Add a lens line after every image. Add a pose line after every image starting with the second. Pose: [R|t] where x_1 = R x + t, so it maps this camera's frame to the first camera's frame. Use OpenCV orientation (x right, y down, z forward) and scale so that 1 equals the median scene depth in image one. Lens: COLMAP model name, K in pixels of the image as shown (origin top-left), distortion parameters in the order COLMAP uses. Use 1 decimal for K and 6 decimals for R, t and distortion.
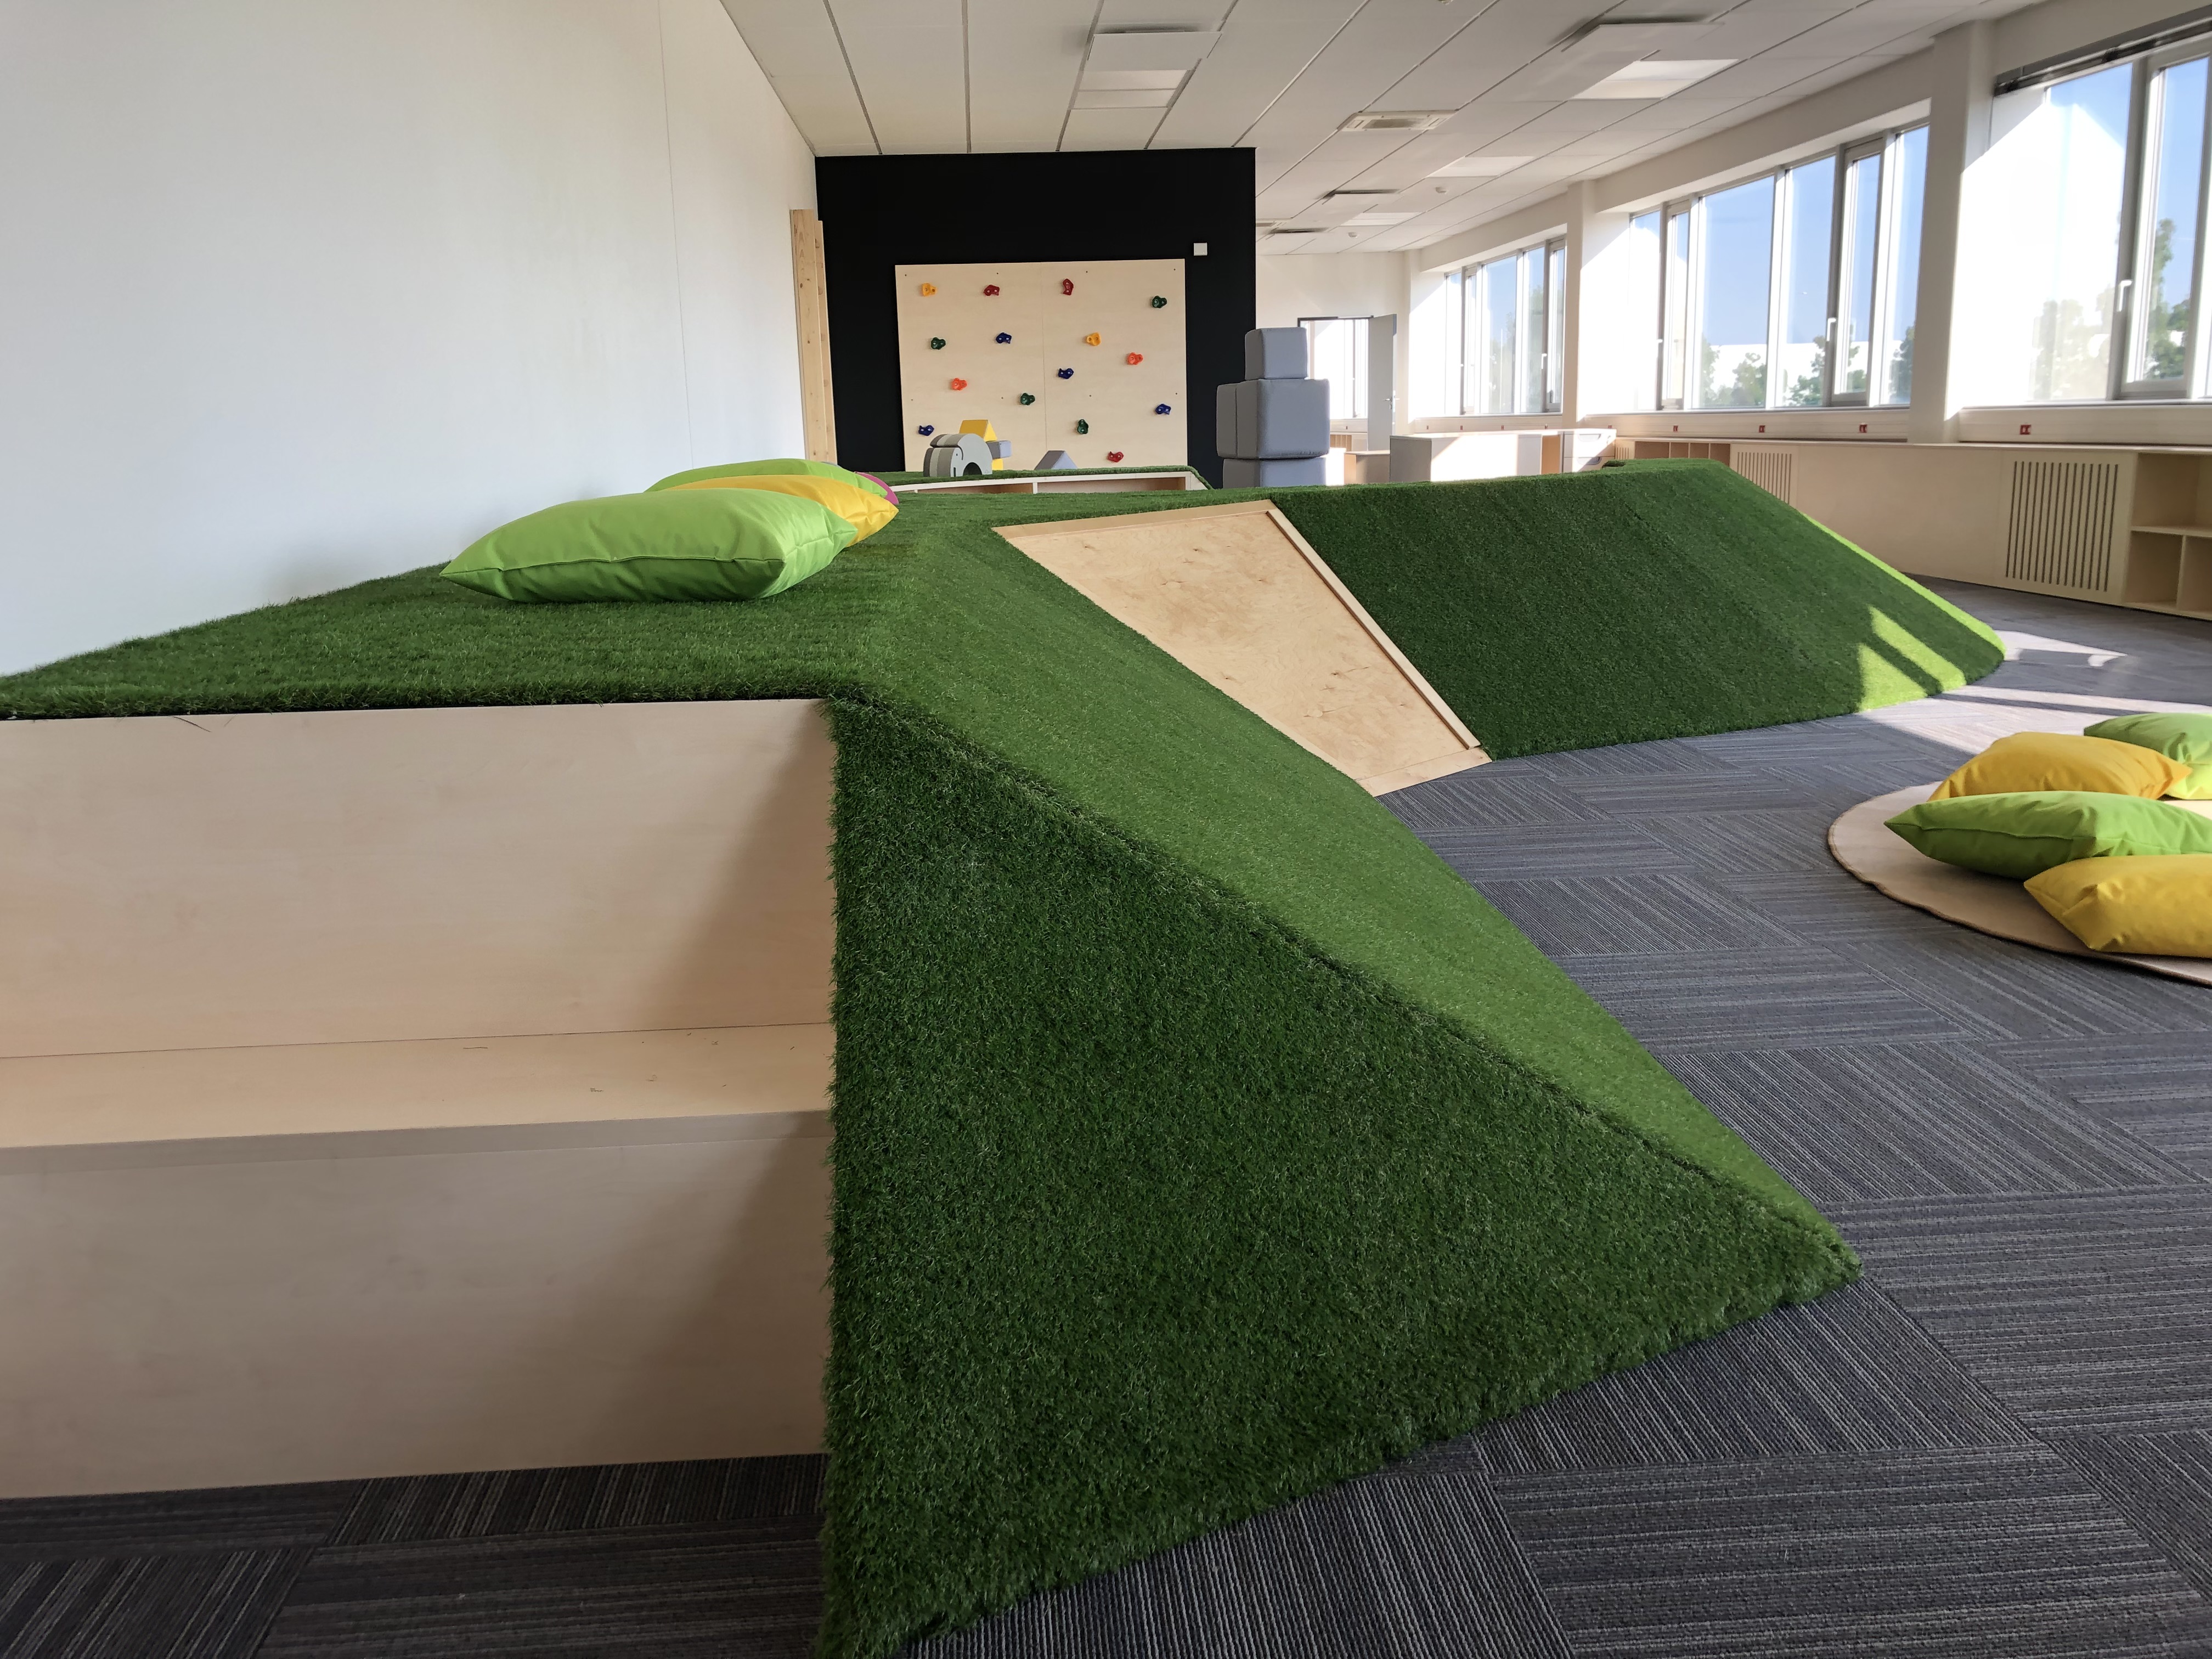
lens RADIAL K [[1813.9, 0, 1091.1], [0, 1813.9, 812.7], [0, 0, 1]] dist [0.018979, -0.001823]
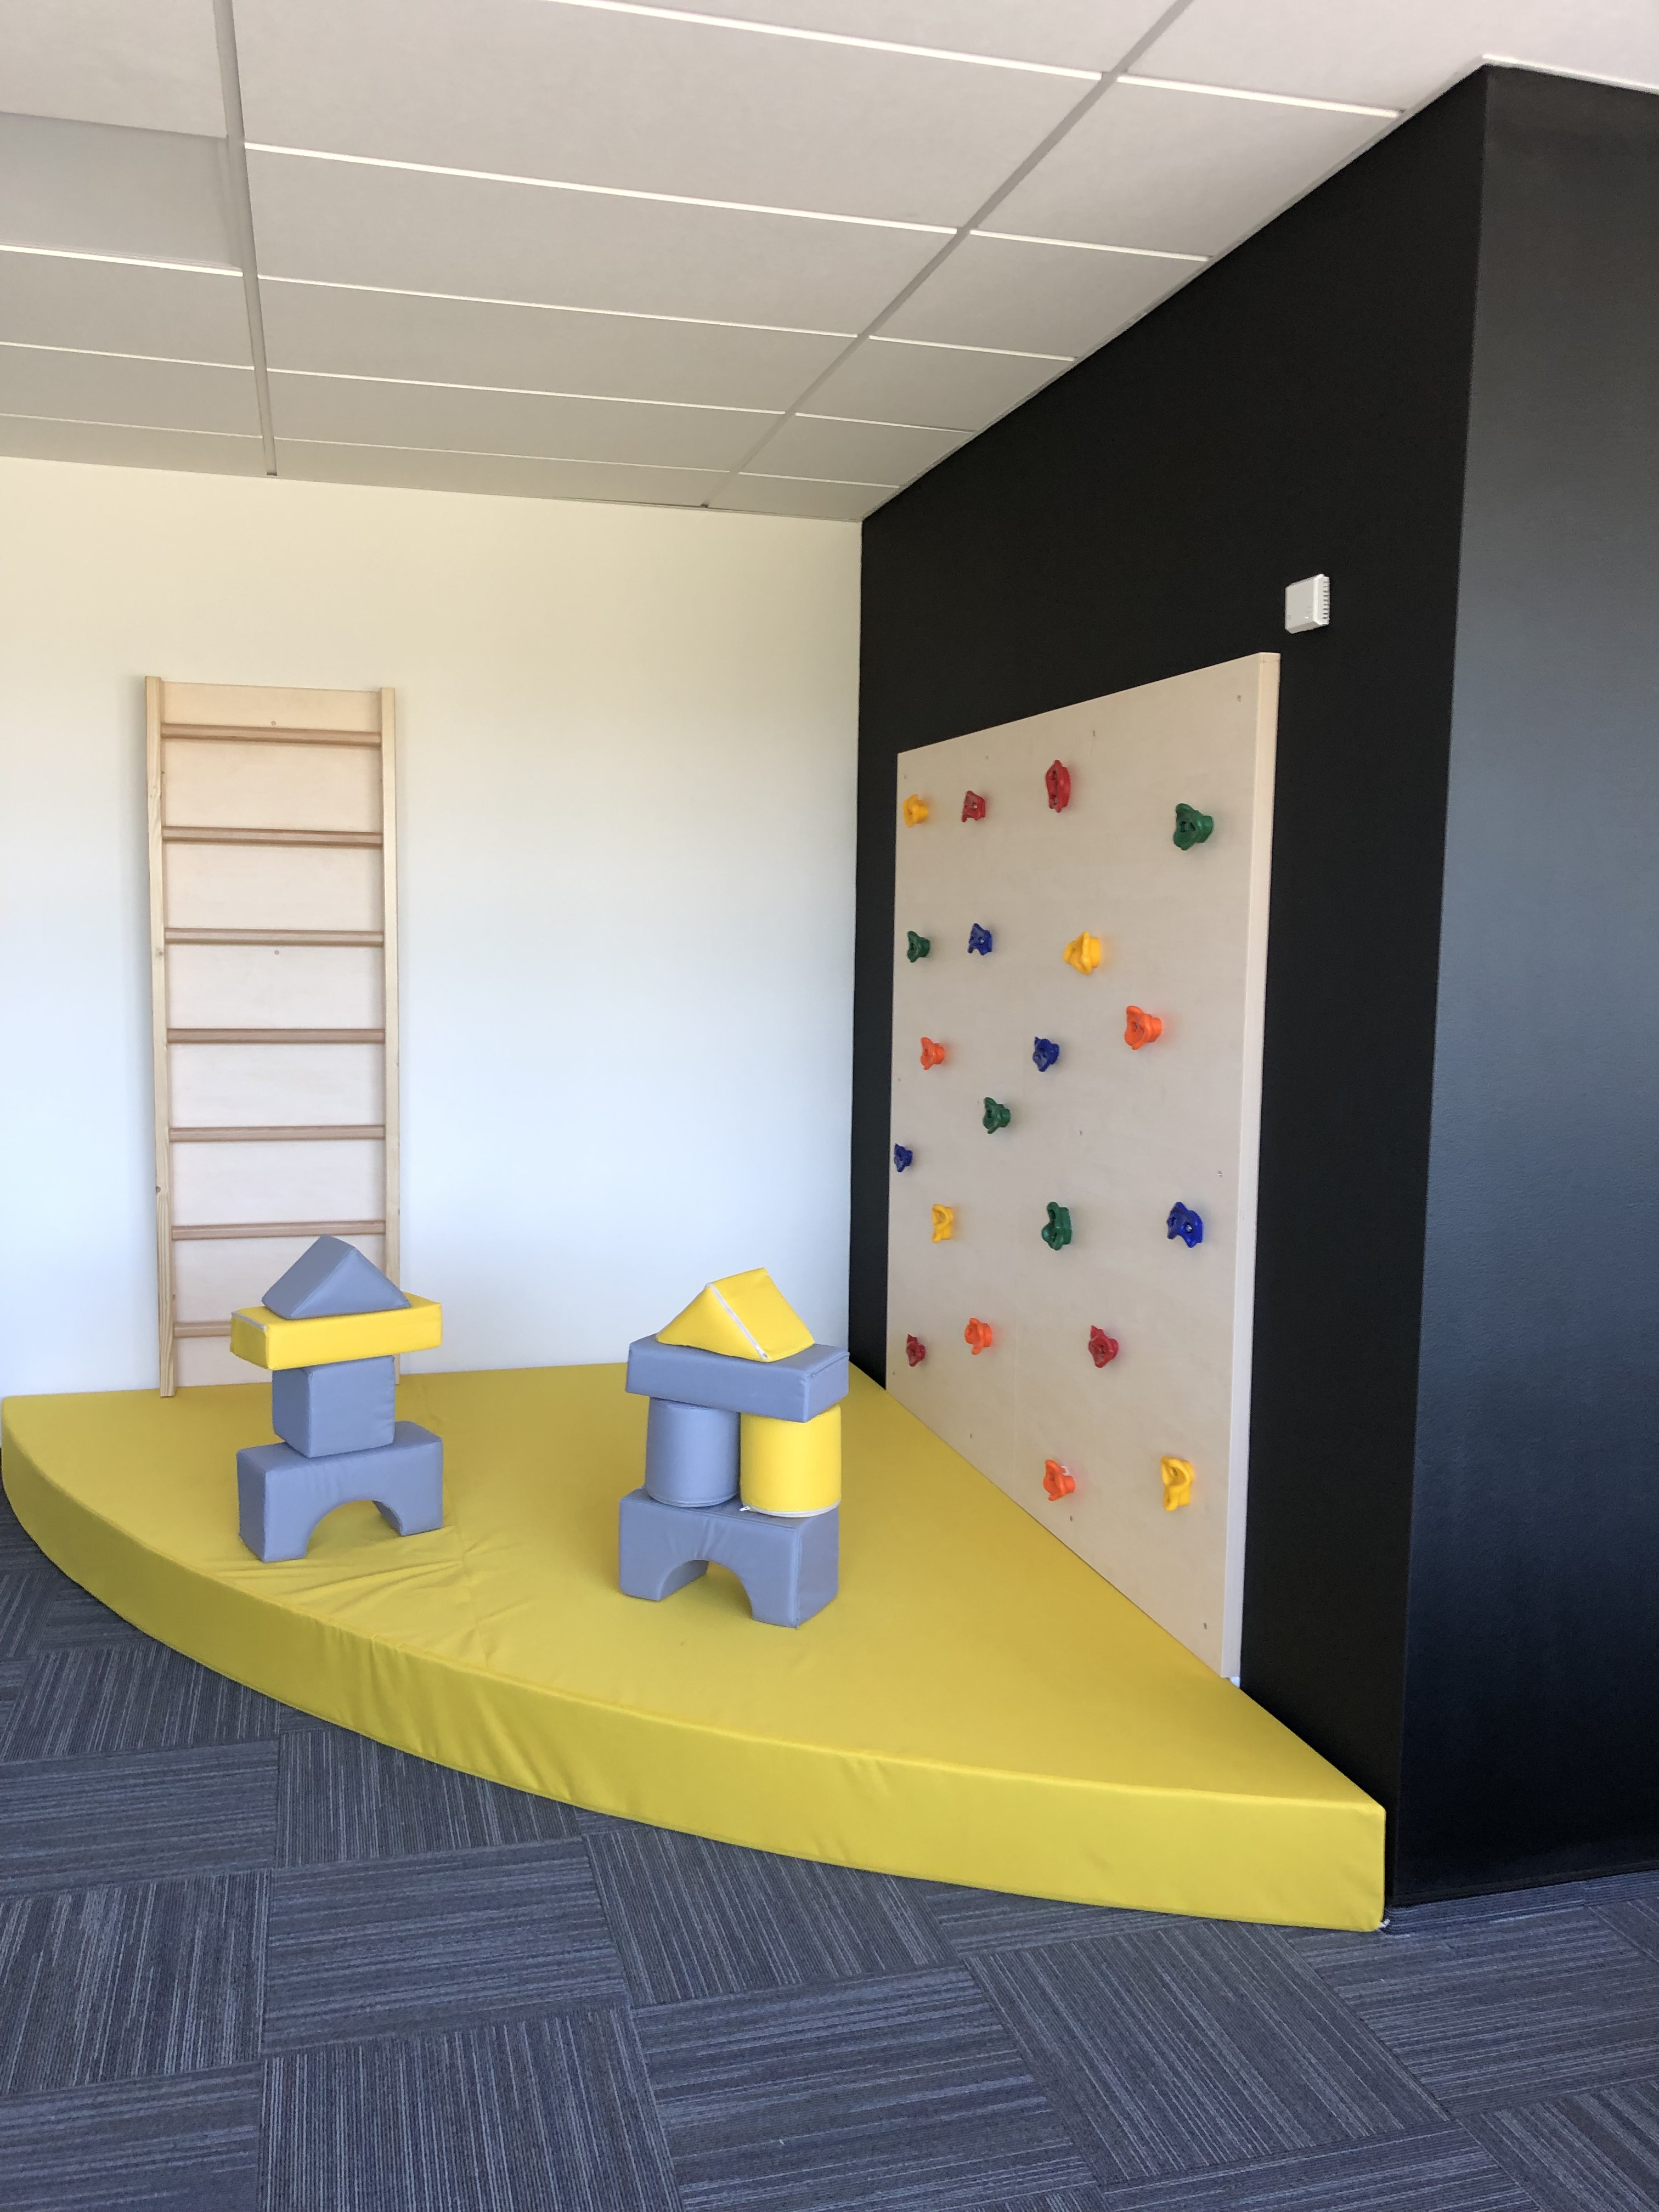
lens RADIAL K [[1813.9, 0, 844.1], [0, 1813.9, 1101.9], [0, 0, 1]] dist [0.018979, -0.001823]
pose [[0.195412, 0.124480, -0.972789, 0.286798], [-0.225155, 0.971112, 0.079036, -0.253810], [0.954526, 0.203584, 0.217794, 0.909275]]
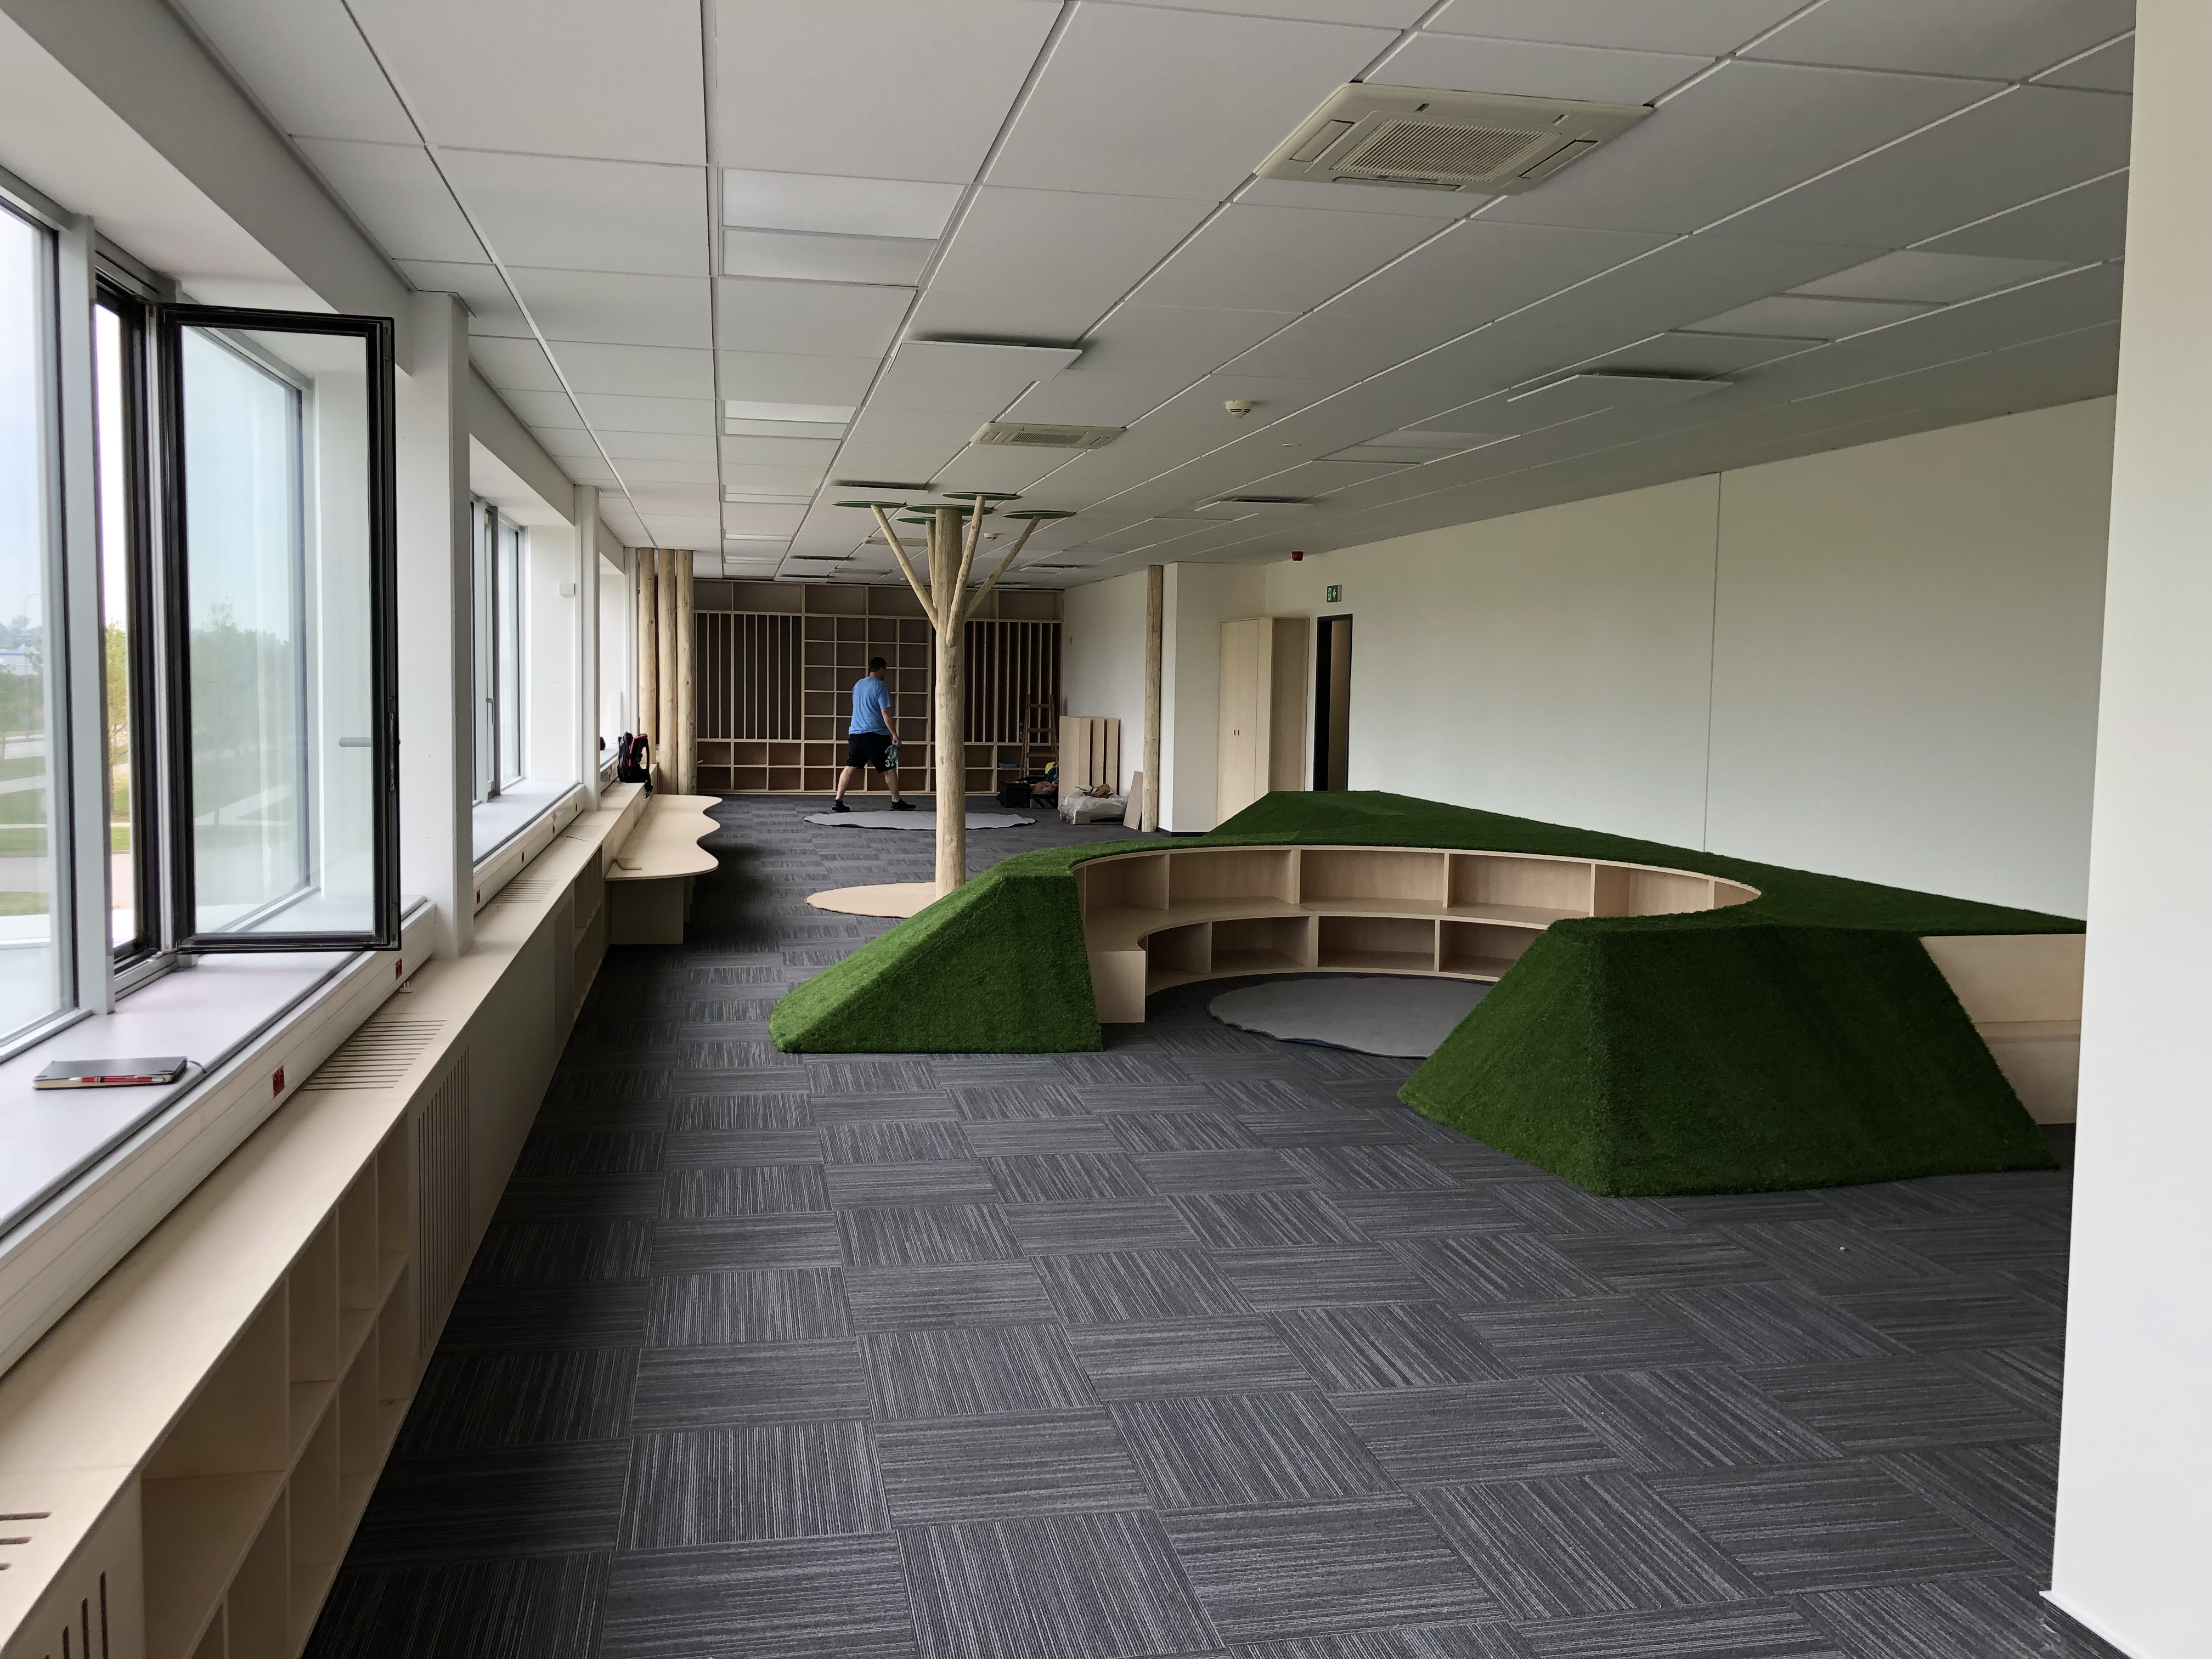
lens RADIAL K [[1813.9, 0, 1091.1], [0, 1813.9, 812.7], [0, 0, 1]] dist [0.018979, -0.001823]
pose [[-0.991239, 0.023955, -0.129890, 0.255406], [-0.014281, 0.958211, 0.285706, -0.328684], [0.131306, 0.285058, -0.949474, 1.231780]]
